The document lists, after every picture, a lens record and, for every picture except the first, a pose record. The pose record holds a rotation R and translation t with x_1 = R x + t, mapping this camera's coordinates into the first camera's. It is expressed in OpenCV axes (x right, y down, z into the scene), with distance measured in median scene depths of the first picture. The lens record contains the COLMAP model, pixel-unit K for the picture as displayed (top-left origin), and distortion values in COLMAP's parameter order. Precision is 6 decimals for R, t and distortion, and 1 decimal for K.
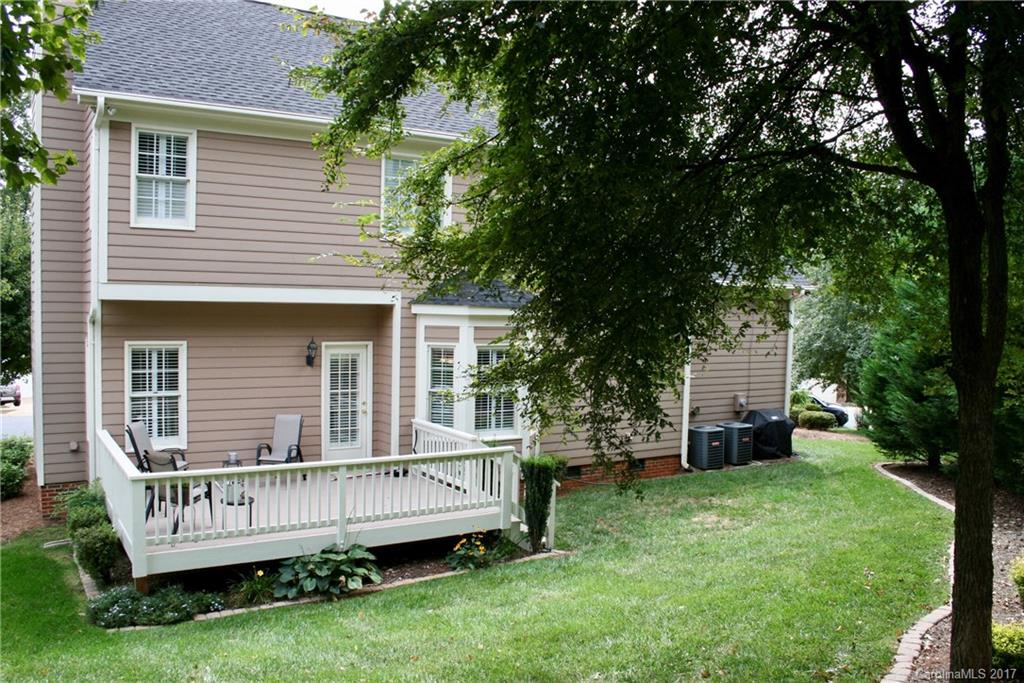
lens RADIAL K [[859.0, 0, 503.3], [0, 859.0, 335.6], [0, 0, 1]] dist [-0.140600, 0.105553]
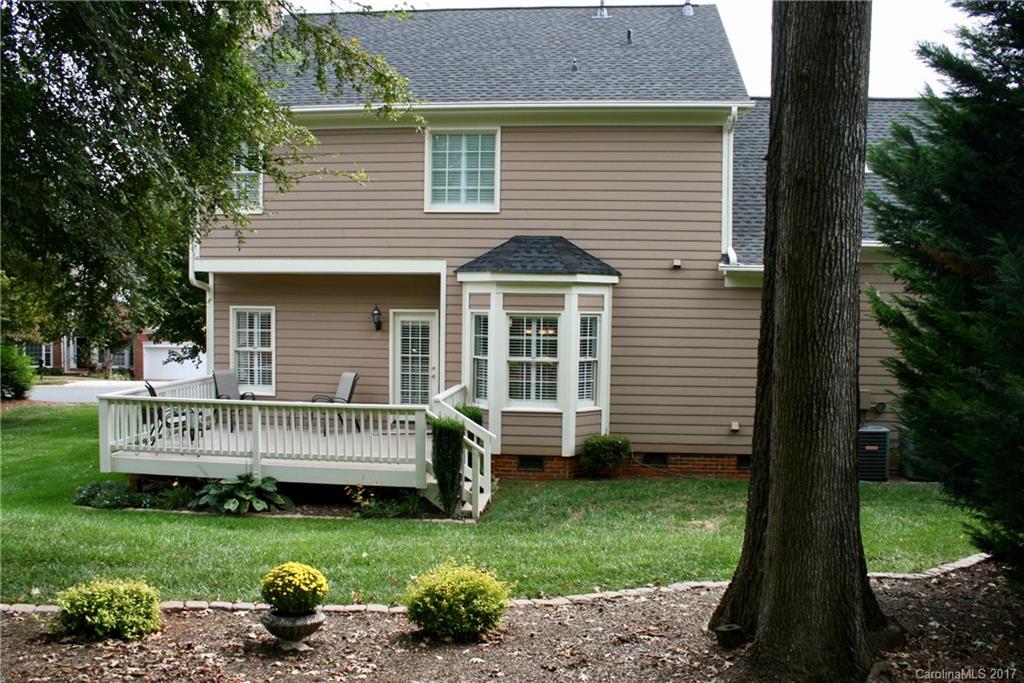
lens RADIAL K [[859.0, 0, 505.4], [0, 859.0, 345.1], [0, 0, 1]] dist [-0.140600, 0.105553]
pose [[0.770082, 0.022440, -0.637551, 0.603787], [-0.017920, 0.999748, 0.013543, 0.036158], [0.637694, 0.000996, 0.770289, 0.246784]]
